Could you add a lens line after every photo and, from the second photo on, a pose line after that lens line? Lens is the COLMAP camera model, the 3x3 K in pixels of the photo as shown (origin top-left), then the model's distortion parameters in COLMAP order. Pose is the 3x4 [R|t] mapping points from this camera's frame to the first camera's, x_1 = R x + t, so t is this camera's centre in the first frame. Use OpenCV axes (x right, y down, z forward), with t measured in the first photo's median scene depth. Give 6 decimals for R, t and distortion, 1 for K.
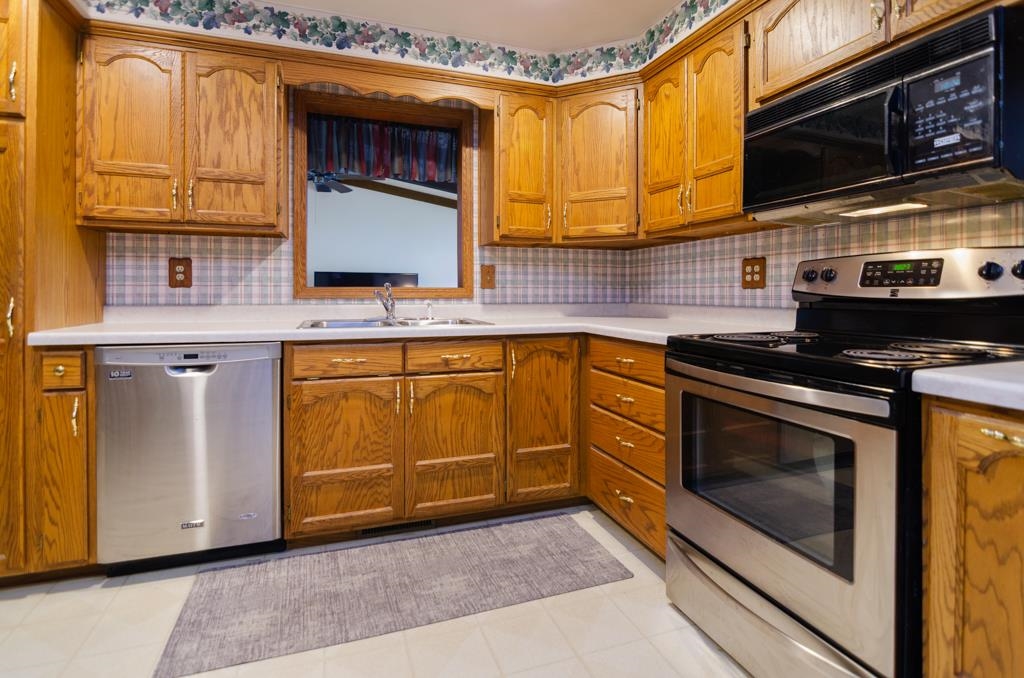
lens RADIAL K [[496.3, 0, 518.6], [0, 496.3, 293.7], [0, 0, 1]] dist [-0.009372, -0.001904]
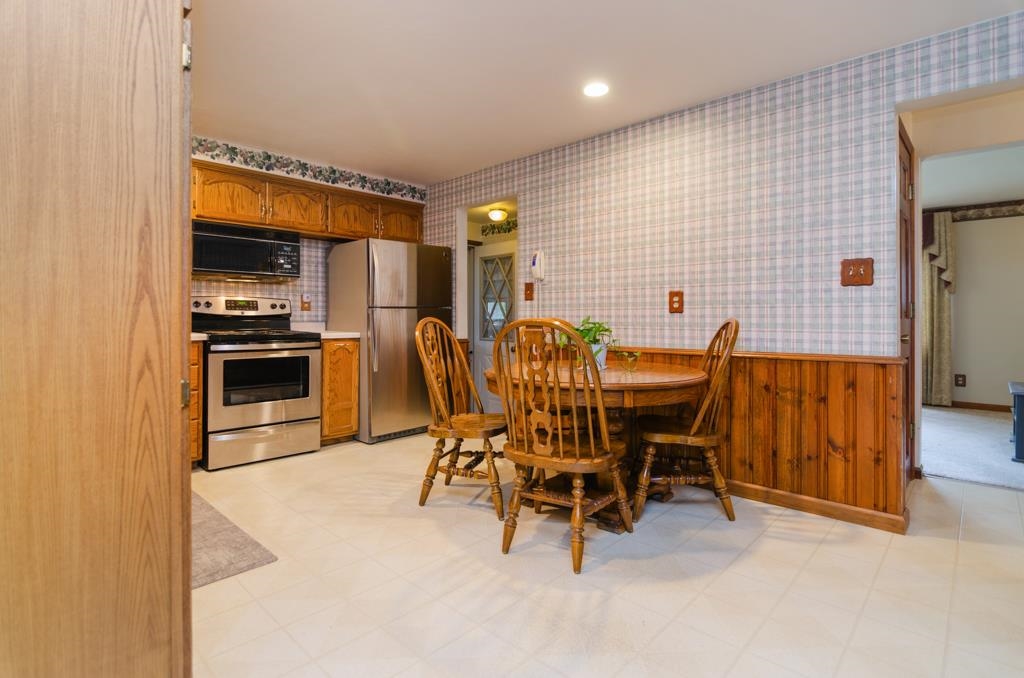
lens RADIAL K [[496.3, 0, 509.5], [0, 496.3, 314.7], [0, 0, 1]] dist [-0.009372, -0.001904]
pose [[-0.459134, 0.001992, 0.888365, -1.497763], [-0.001558, 0.999994, -0.003047, 0.009348], [-0.888366, -0.002783, -0.459128, 0.642046]]
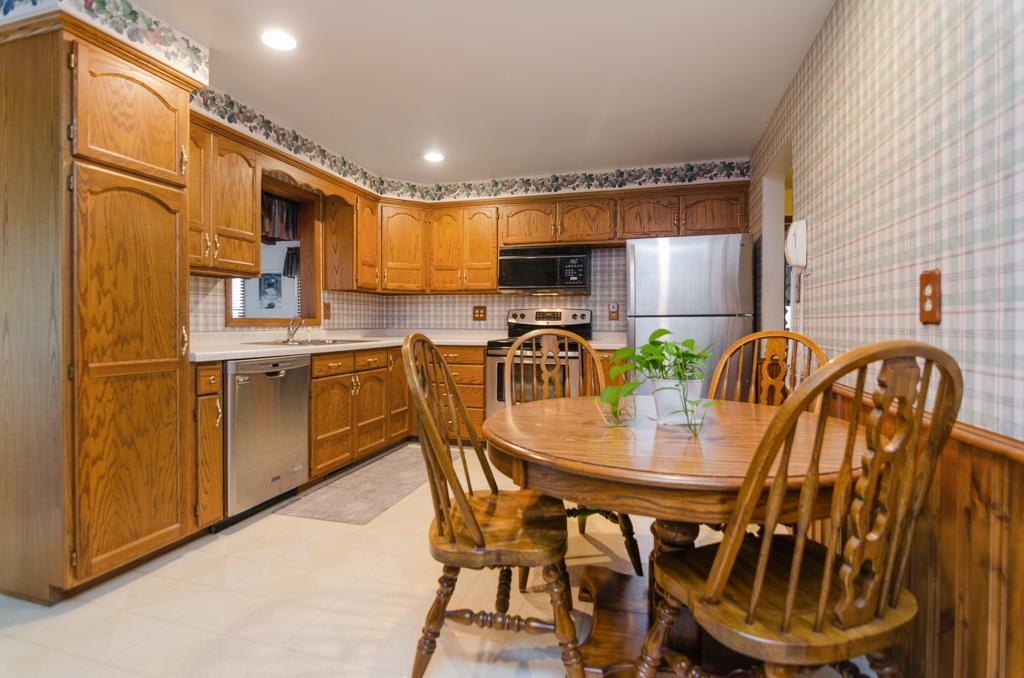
lens RADIAL K [[496.3, 0, 516.6], [0, 496.3, 326.7], [0, 0, 1]] dist [-0.009372, -0.001904]
pose [[0.570590, -0.006244, 0.821211, -1.204139], [-0.001385, 0.999962, 0.008565, -0.002252], [-0.821234, -0.006024, 0.570560, -0.364458]]
